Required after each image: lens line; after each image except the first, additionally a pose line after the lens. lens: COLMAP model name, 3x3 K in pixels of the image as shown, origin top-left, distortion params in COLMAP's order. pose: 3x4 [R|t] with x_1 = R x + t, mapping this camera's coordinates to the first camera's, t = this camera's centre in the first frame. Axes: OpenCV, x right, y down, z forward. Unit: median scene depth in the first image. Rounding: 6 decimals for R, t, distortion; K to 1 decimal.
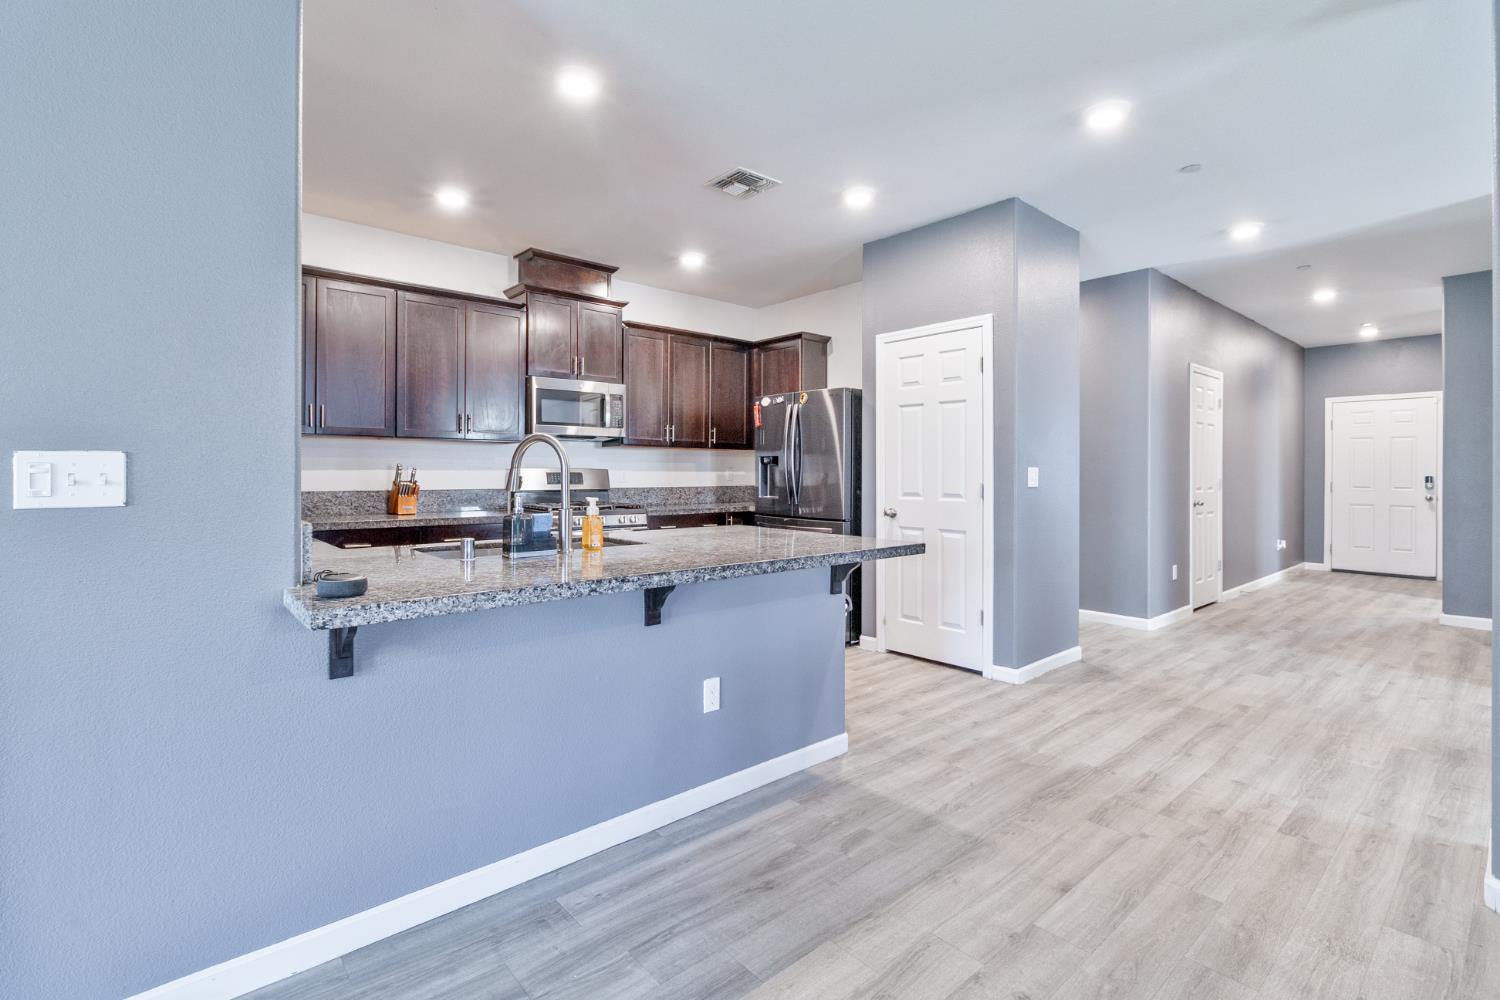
lens RADIAL K [[692.2, 0, 749.4], [0, 692.2, 470.8], [0, 0, 1]] dist [0.001029, 0.000716]
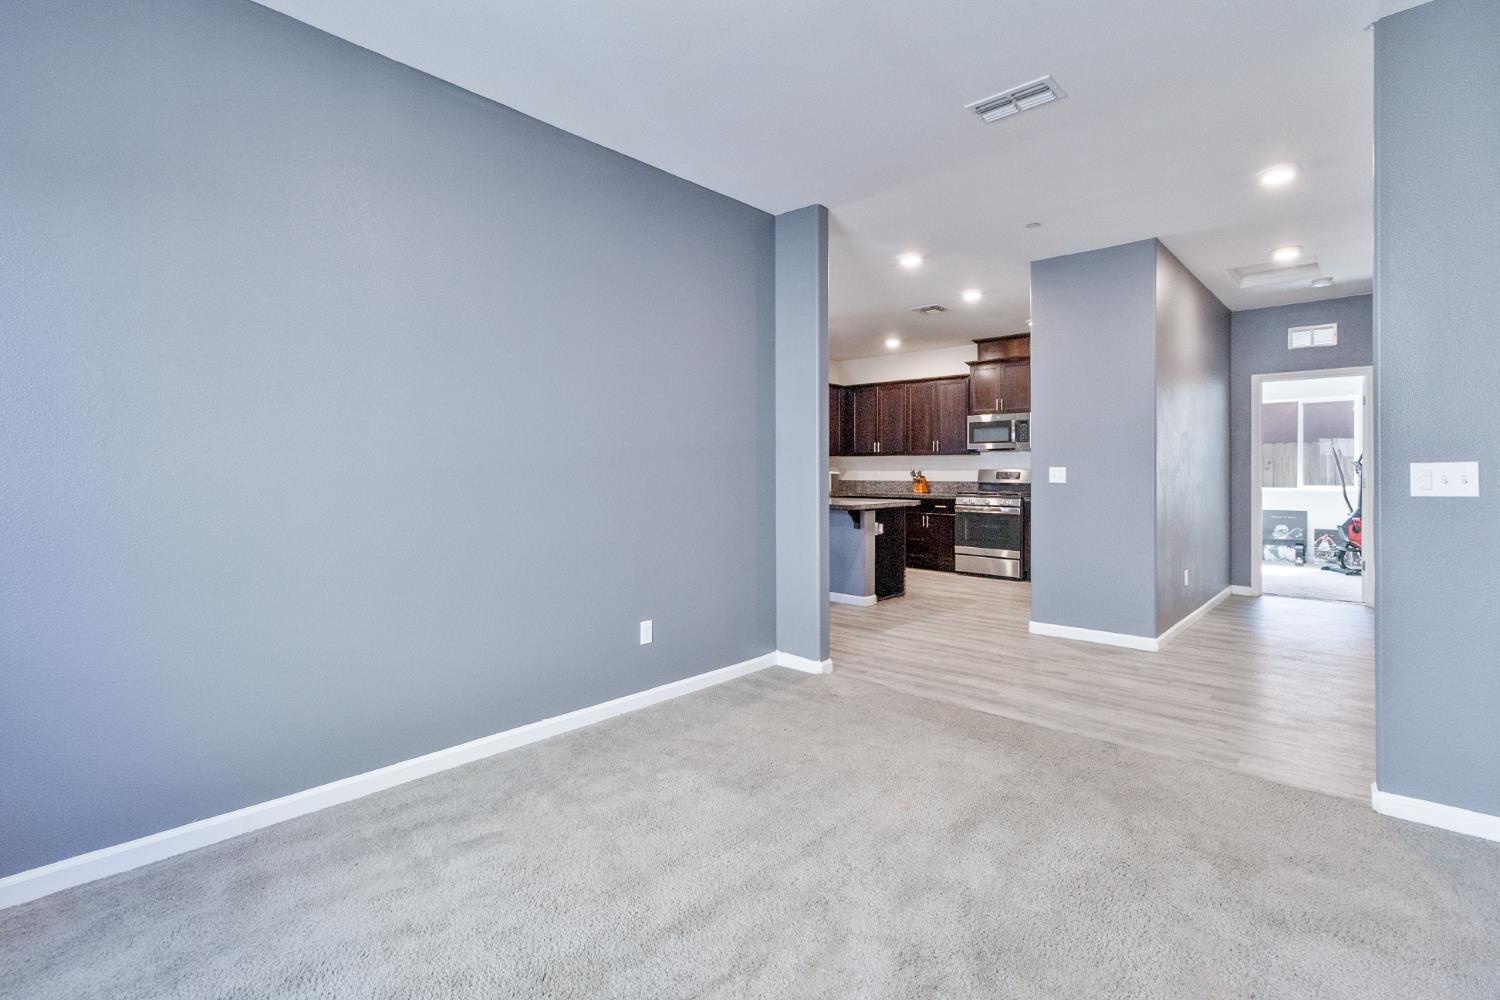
lens RADIAL K [[690.6, 0, 749.1], [0, 690.6, 475.3], [0, 0, 1]] dist [0.001653, 0.000188]
pose [[0.108933, 0.001645, -0.994048, 1.472678], [0.002279, 0.999996, 0.001904, 0.007057], [0.994046, -0.002473, 0.108929, 0.297044]]
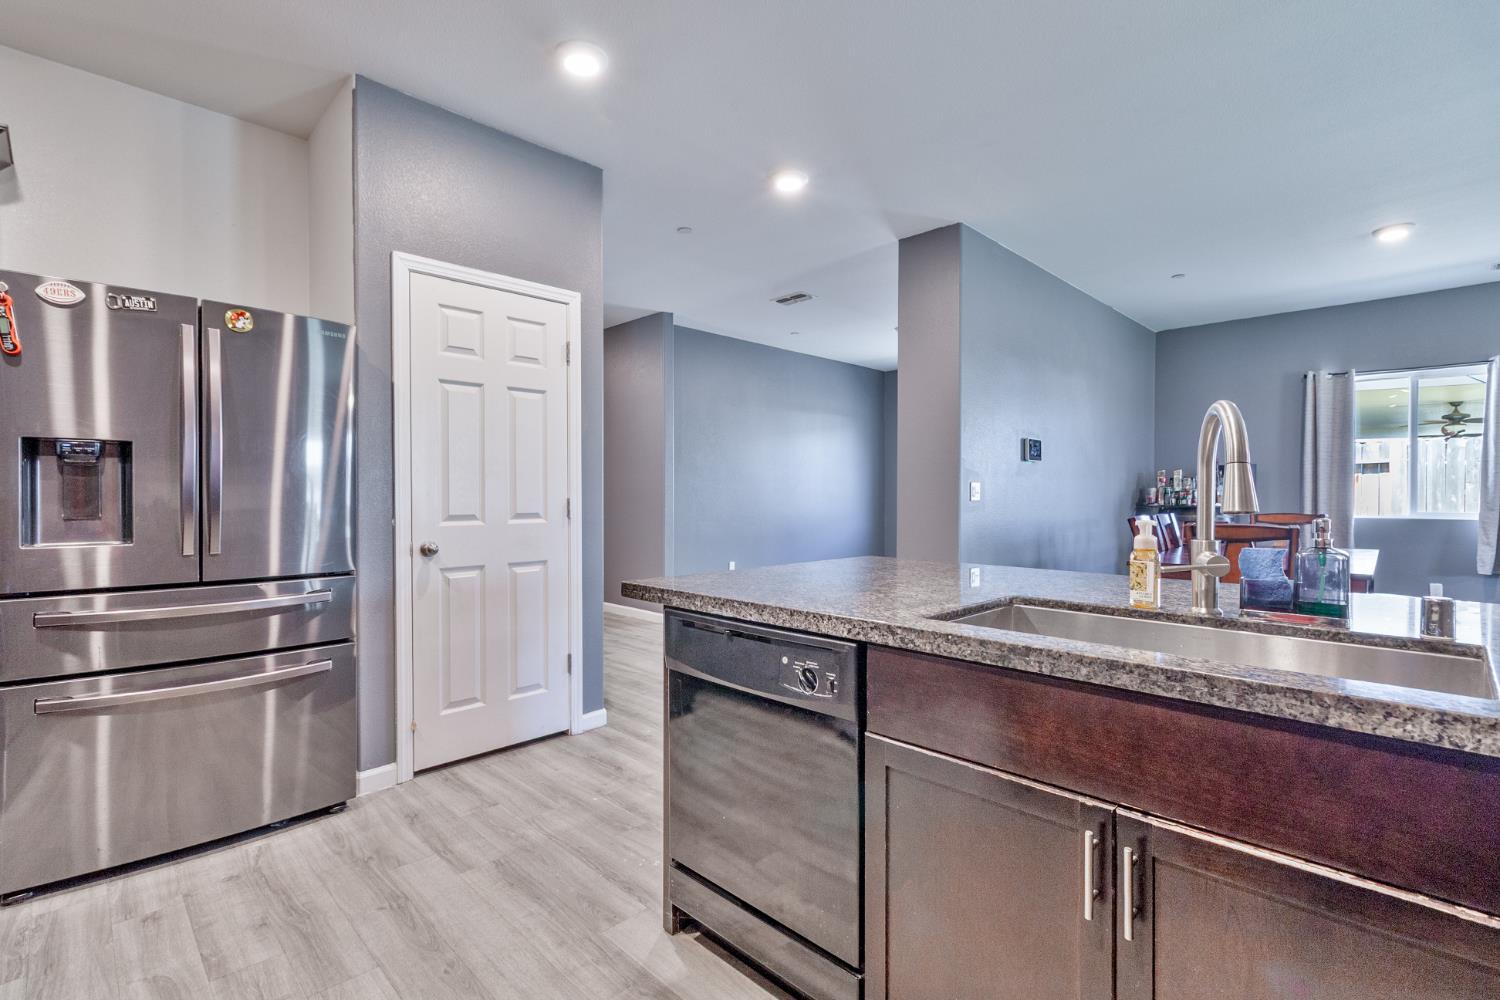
lens RADIAL K [[700.4, 0, 750.0], [0, 700.4, 500.0], [0, 0, 1]] dist [0.003582, 0.000402]
pose [[-0.066446, -0.011413, 0.997725, -0.467766], [-0.002221, 0.999934, 0.011290, 0.009369], [-0.997788, -0.001466, -0.066467, 0.791195]]
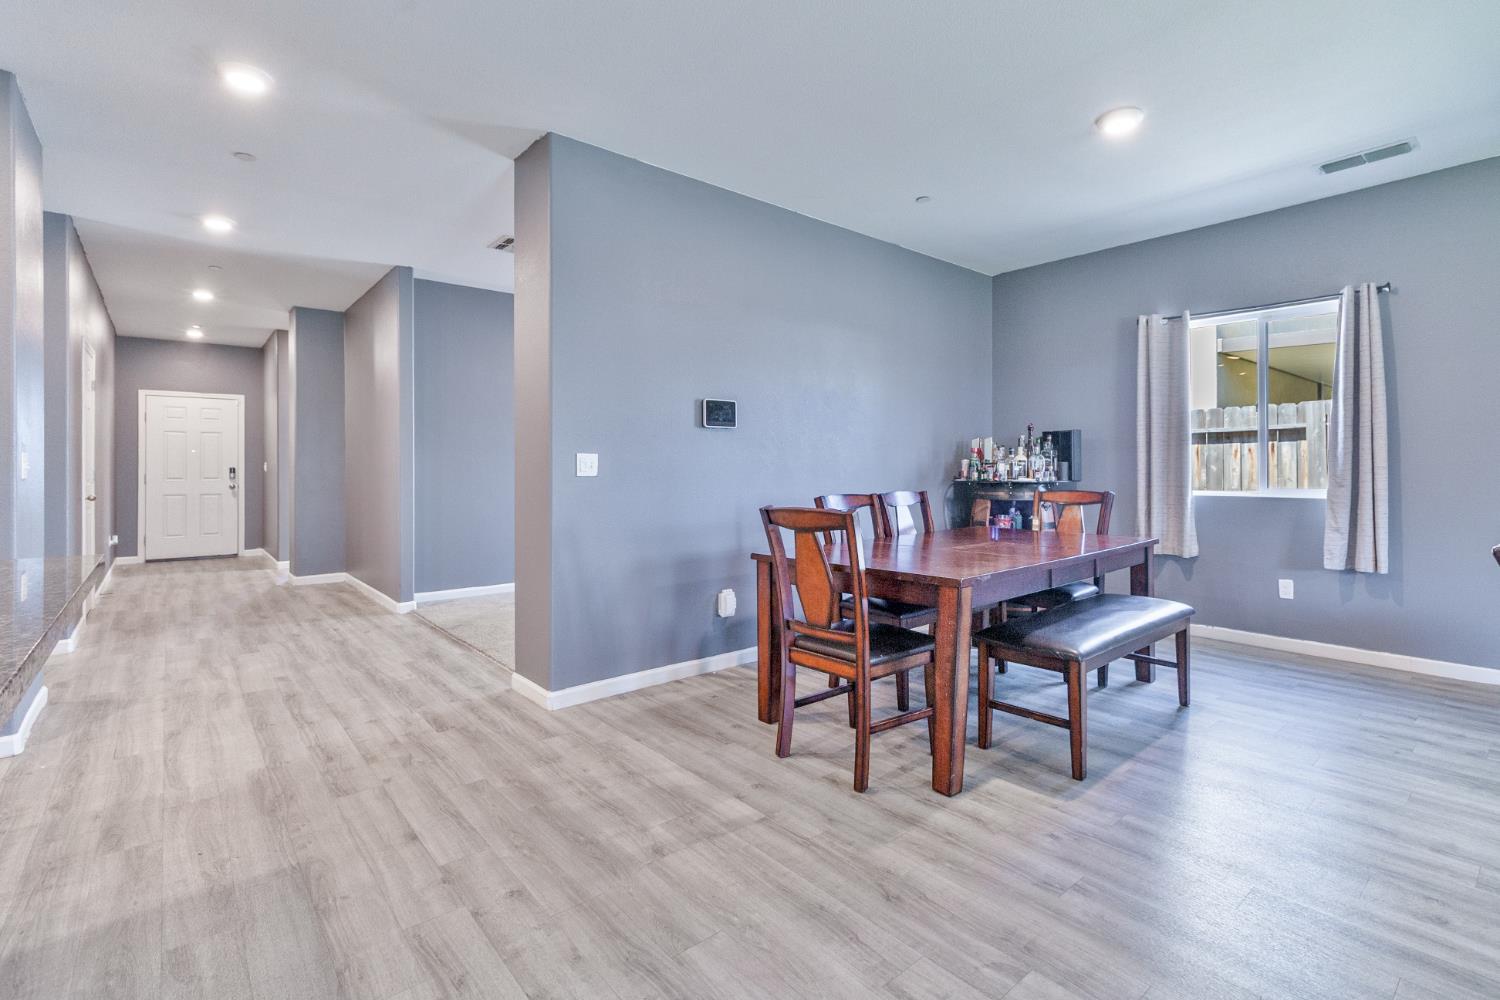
lens RADIAL K [[692.2, 0, 749.4], [0, 692.2, 470.8], [0, 0, 1]] dist [0.001029, 0.000716]
pose [[0.019774, -0.007774, 0.999774, -0.284447], [0.000808, 0.999970, 0.007760, 0.009012], [-0.999804, 0.000655, 0.019780, 0.206964]]
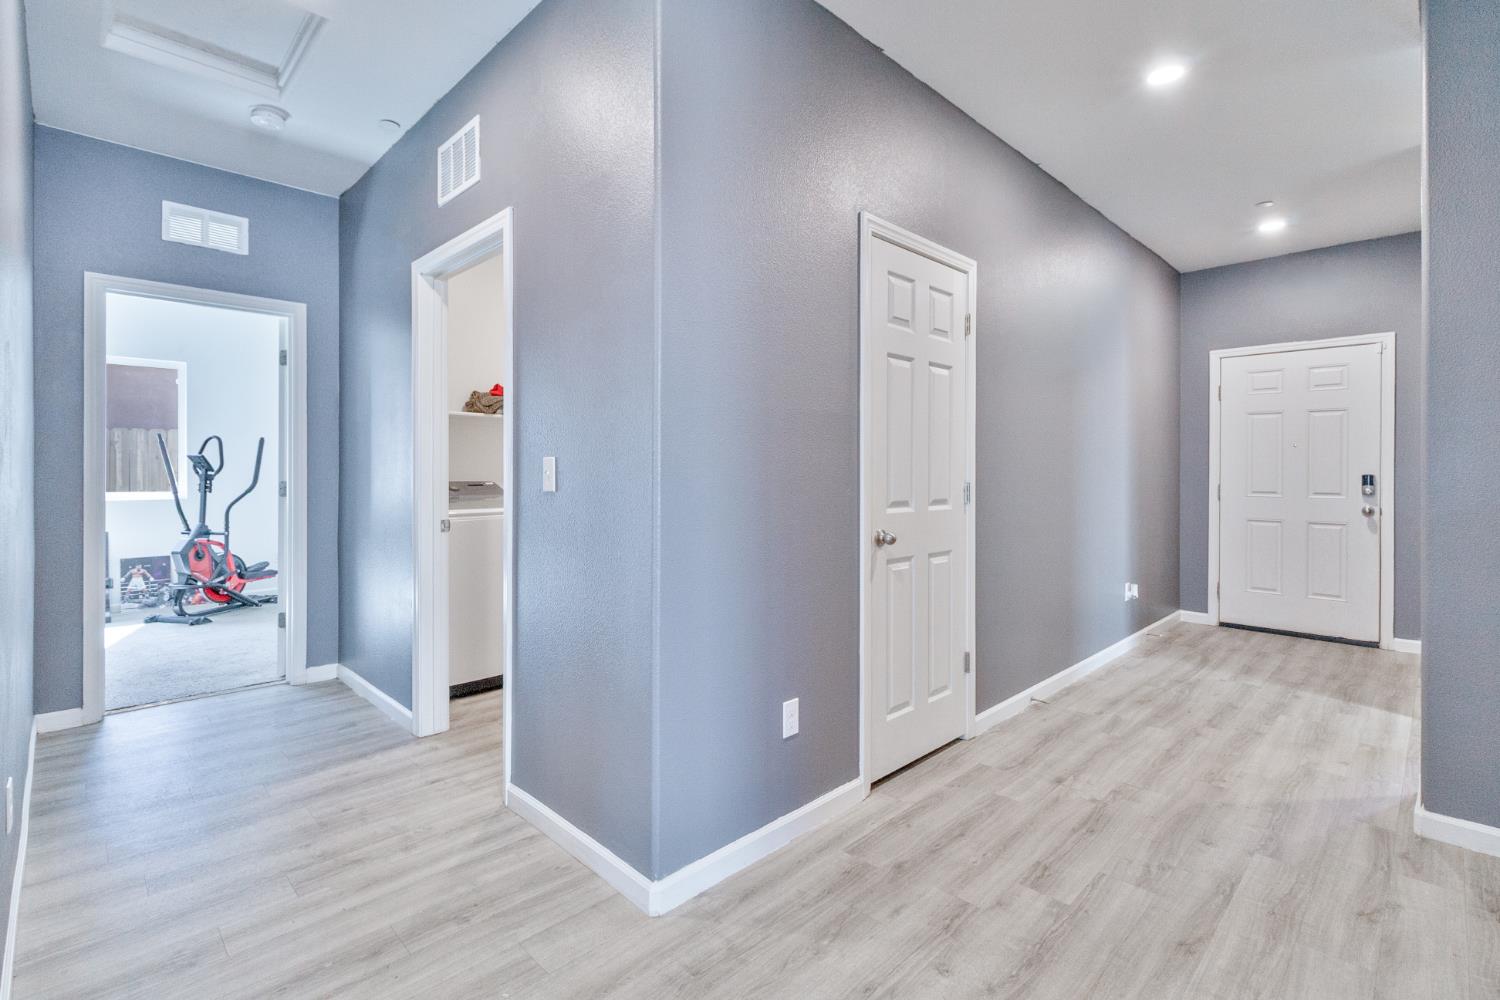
lens RADIAL K [[690.6, 0, 749.1], [0, 690.6, 475.3], [0, 0, 1]] dist [0.001653, 0.000188]
pose [[0.997971, -0.002036, 0.063635, 0.733833], [0.001651, 0.999980, 0.006097, 0.006797], [-0.063646, -0.005979, 0.997955, 0.786519]]
